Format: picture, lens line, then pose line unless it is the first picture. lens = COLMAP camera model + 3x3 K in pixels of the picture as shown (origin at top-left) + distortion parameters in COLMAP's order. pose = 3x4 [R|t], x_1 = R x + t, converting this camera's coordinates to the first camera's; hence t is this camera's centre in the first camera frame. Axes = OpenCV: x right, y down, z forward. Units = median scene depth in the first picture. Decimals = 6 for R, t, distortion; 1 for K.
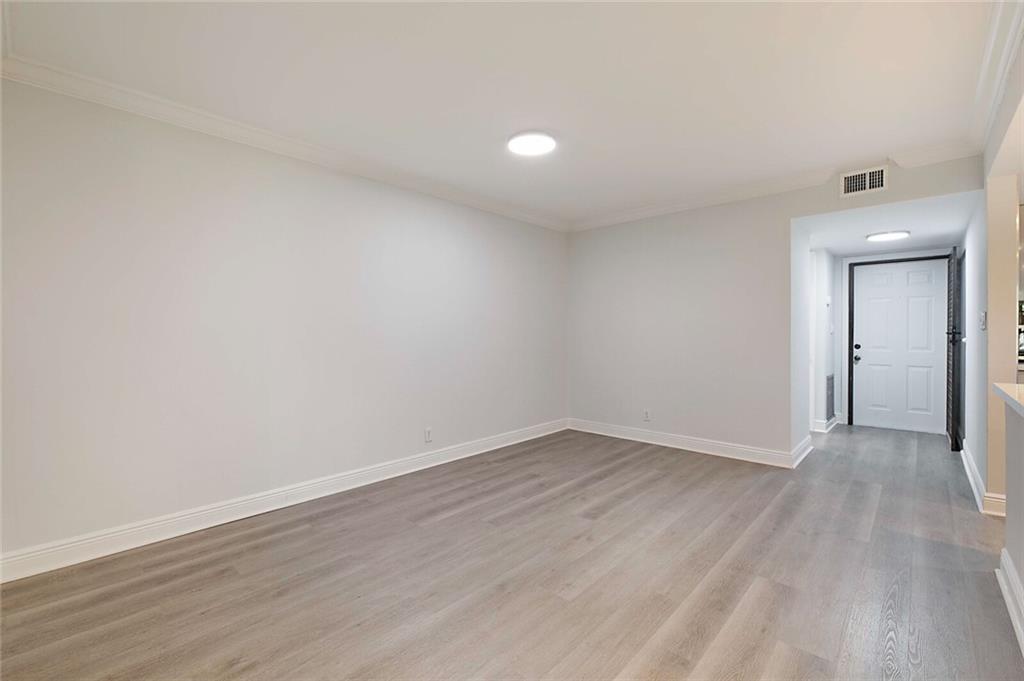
lens RADIAL K [[450.3, 0, 509.5], [0, 450.3, 335.1], [0, 0, 1]] dist [-0.003795, -0.000423]
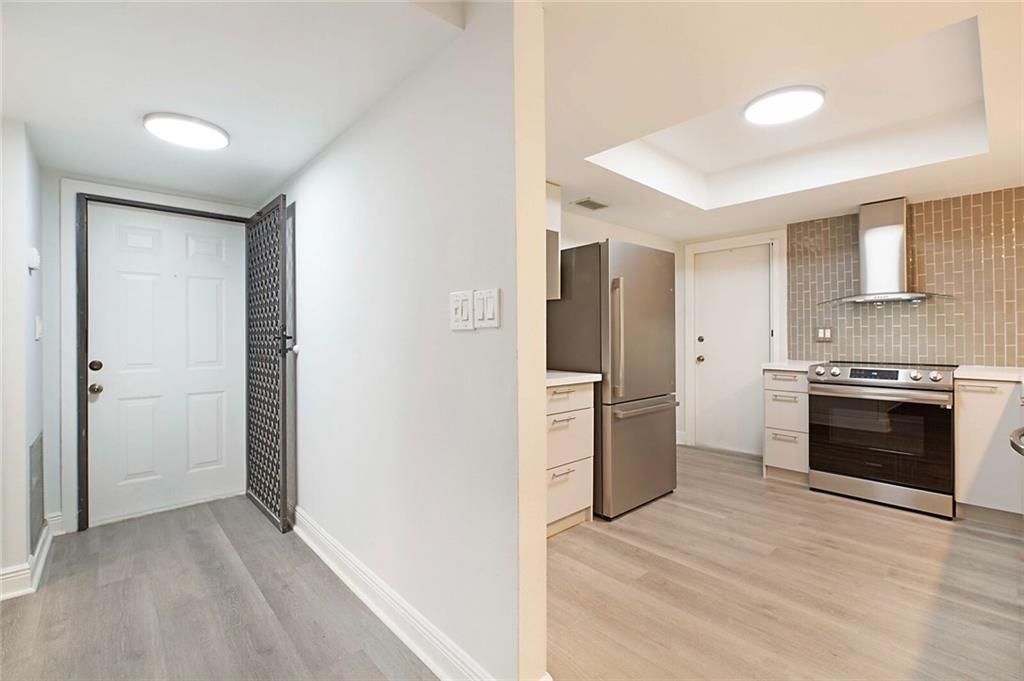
lens RADIAL K [[450.3, 0, 508.0], [0, 450.3, 335.1], [0, 0, 1]] dist [-0.003795, -0.000423]
pose [[0.095708, -0.000461, 0.995409, 0.330975], [0.008977, 0.999960, -0.000400, -0.003766], [-0.995369, 0.008974, 0.095708, 0.508254]]
